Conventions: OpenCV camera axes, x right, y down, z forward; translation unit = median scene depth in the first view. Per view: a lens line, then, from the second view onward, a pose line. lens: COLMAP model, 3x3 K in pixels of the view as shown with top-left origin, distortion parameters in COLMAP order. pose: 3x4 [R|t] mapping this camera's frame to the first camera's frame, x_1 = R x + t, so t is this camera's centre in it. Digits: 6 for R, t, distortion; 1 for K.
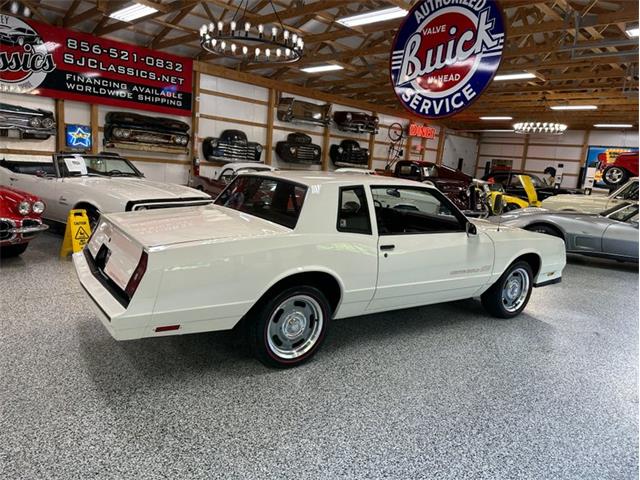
lens RADIAL K [[451.8, 0, 316.4], [0, 451.8, 238.6], [0, 0, 1]] dist [0.032288, -0.039861]
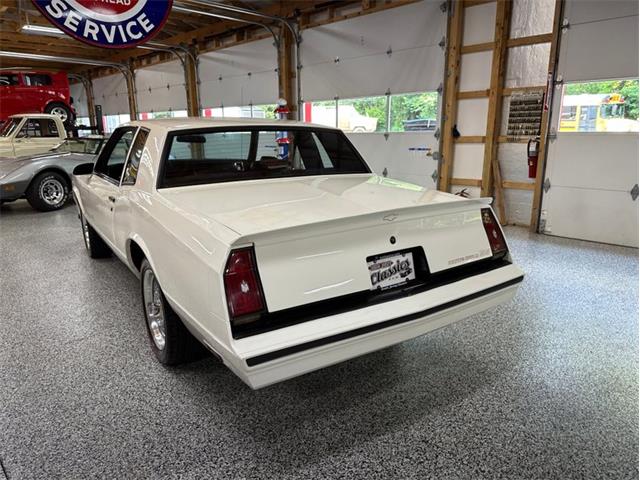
lens RADIAL K [[451.8, 0, 315.0], [0, 451.8, 244.7], [0, 0, 1]] dist [0.032288, -0.039861]
pose [[0.017521, -0.322755, 0.946321, -0.359030], [0.180458, 0.931943, 0.314510, -0.071106], [-0.983427, 0.165260, 0.074572, 0.359583]]
